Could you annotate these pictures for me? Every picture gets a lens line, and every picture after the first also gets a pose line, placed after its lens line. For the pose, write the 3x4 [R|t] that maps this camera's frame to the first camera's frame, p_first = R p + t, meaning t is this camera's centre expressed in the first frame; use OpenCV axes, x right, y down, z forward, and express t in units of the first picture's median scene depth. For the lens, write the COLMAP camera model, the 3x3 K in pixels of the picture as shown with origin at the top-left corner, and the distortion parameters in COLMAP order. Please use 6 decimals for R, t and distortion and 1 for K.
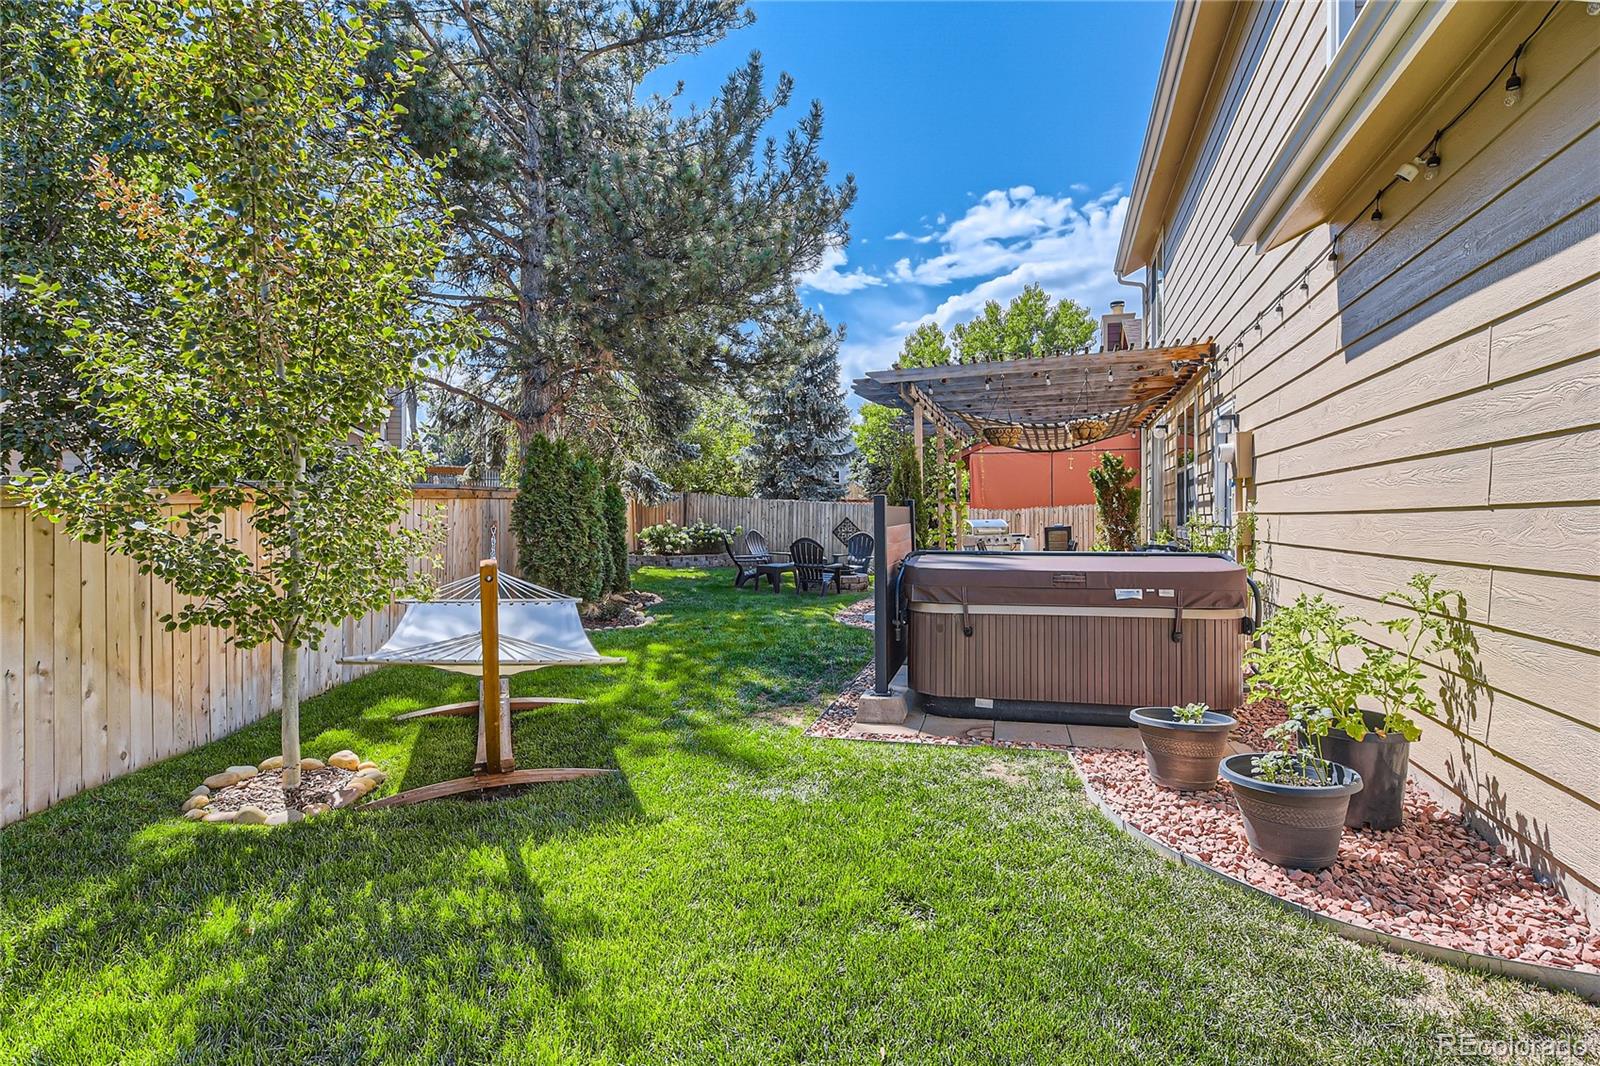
lens RADIAL K [[778.6, 0, 791.4], [0, 778.6, 516.0], [0, 0, 1]] dist [0.001146, 0.000041]
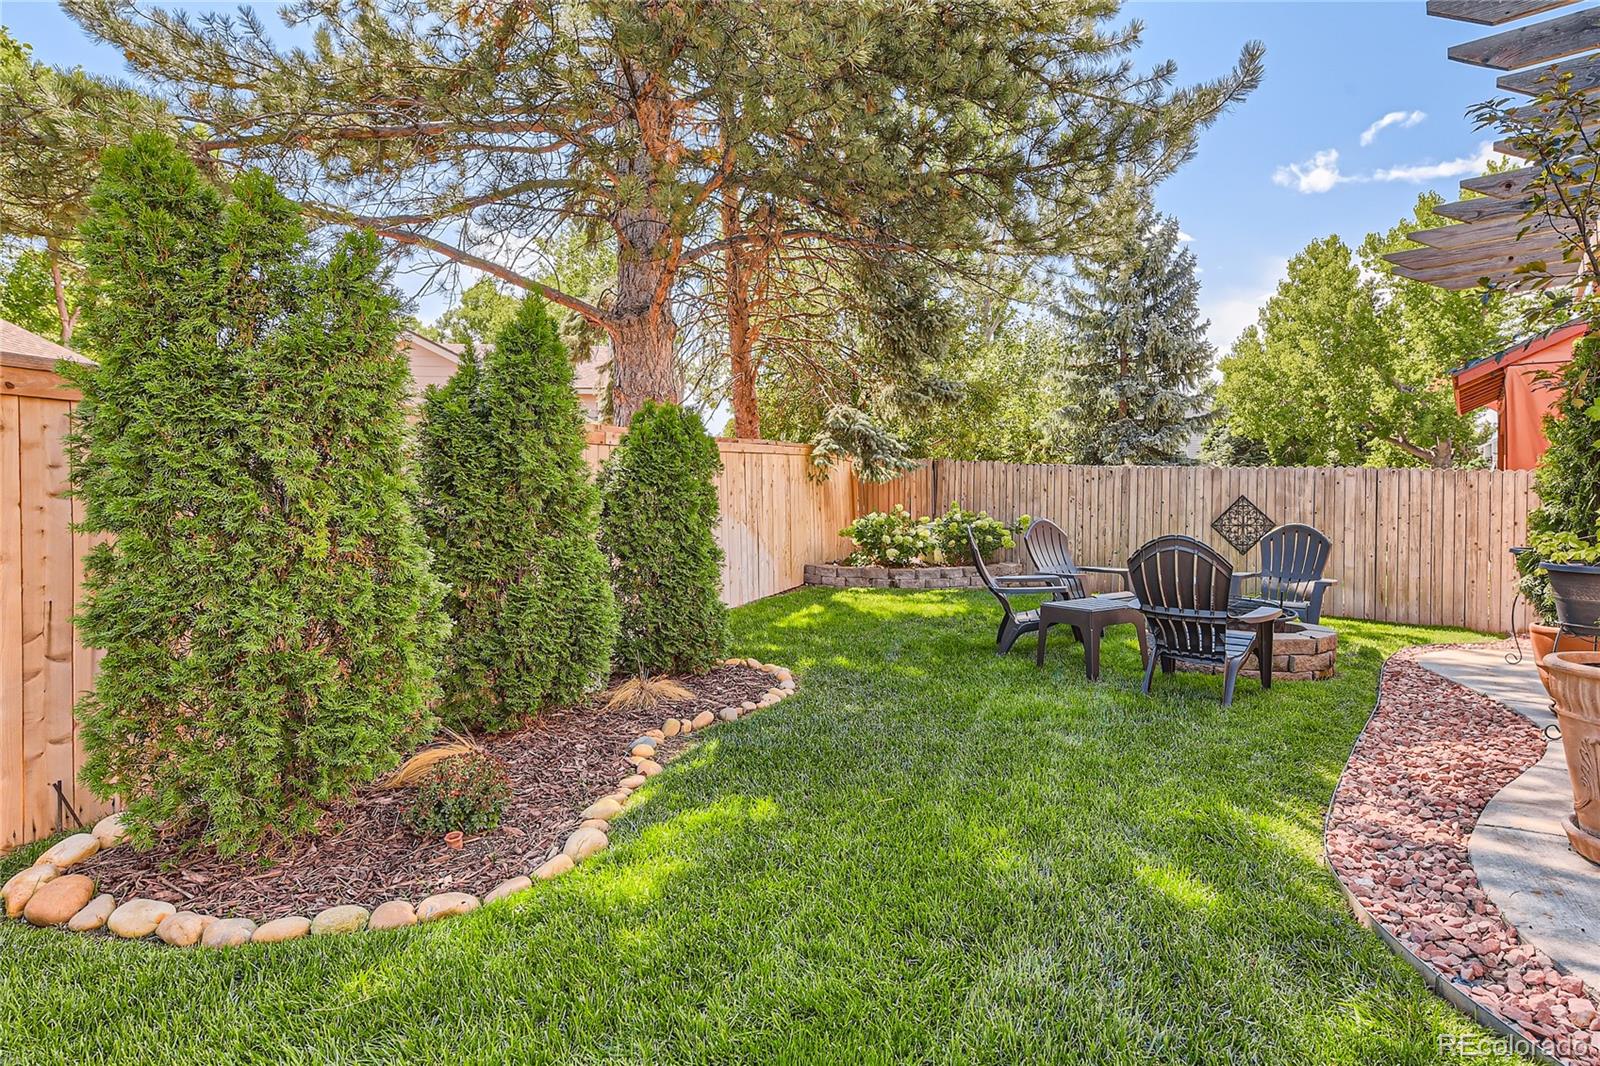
lens RADIAL K [[866.3, 0, 847.8], [0, 866.3, 534.8], [0, 0, 1]] dist [0.001961, 0.000271]
pose [[0.953481, -0.000018, -0.301453, -0.002715], [0.007779, 0.999668, 0.024545, 0.010280], [0.301353, -0.025748, 0.953165, 0.347311]]
